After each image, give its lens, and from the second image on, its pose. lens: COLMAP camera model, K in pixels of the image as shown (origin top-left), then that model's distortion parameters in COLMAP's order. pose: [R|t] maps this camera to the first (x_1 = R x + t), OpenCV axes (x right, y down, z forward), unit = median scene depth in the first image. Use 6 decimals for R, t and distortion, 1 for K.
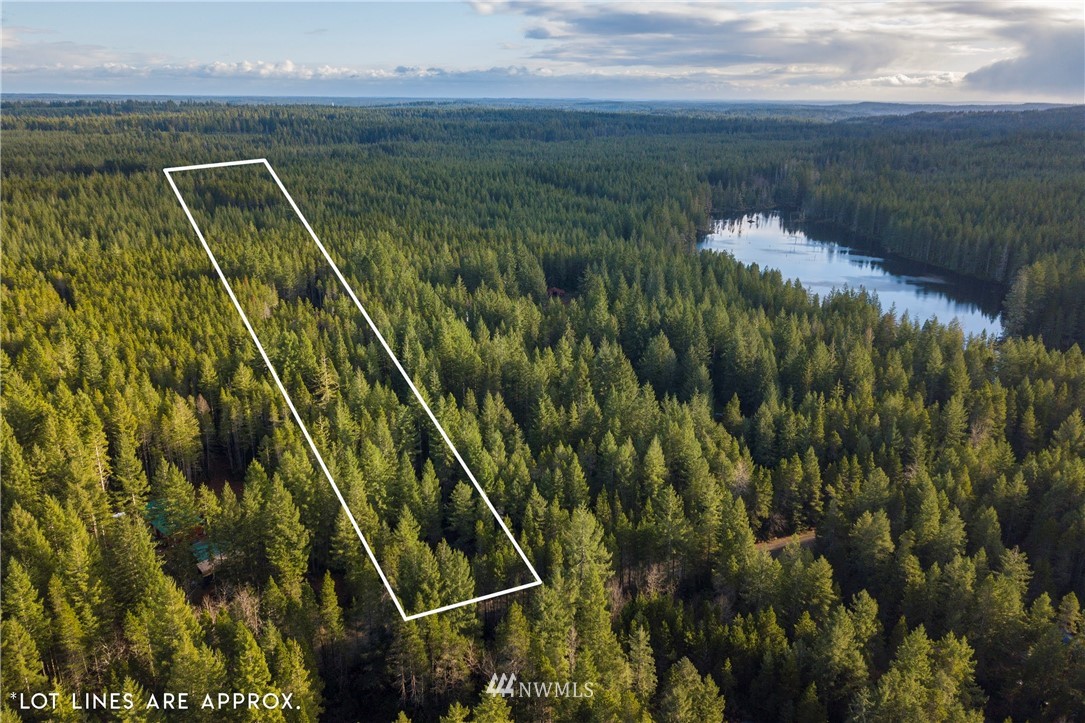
lens RADIAL K [[806.0, 0, 542.5], [0, 806.0, 361.5], [0, 0, 1]] dist [0.081604, -0.132254]
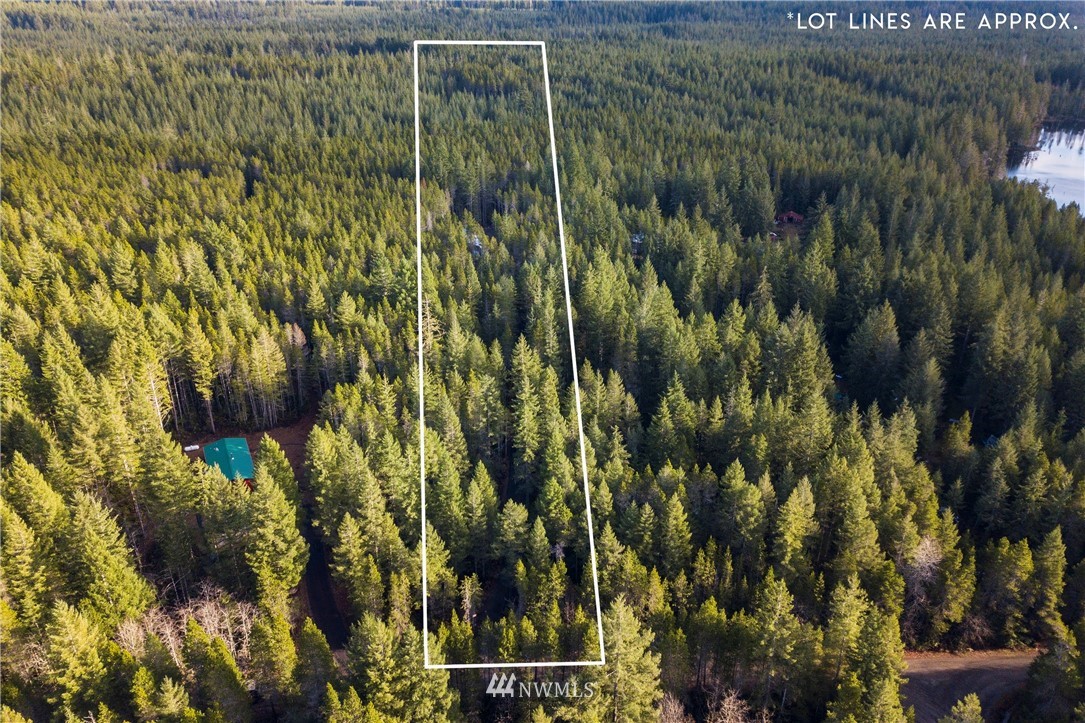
lens RADIAL K [[822.8, 0, 542.5], [0, 822.8, 361.5], [0, 0, 1]] dist [0.003837, 0.001534]
pose [[0.940601, 0.143342, -0.307770, 0.108591], [-0.102841, 0.984207, 0.144087, -0.071034], [0.323563, -0.103877, 0.940487, 0.219054]]
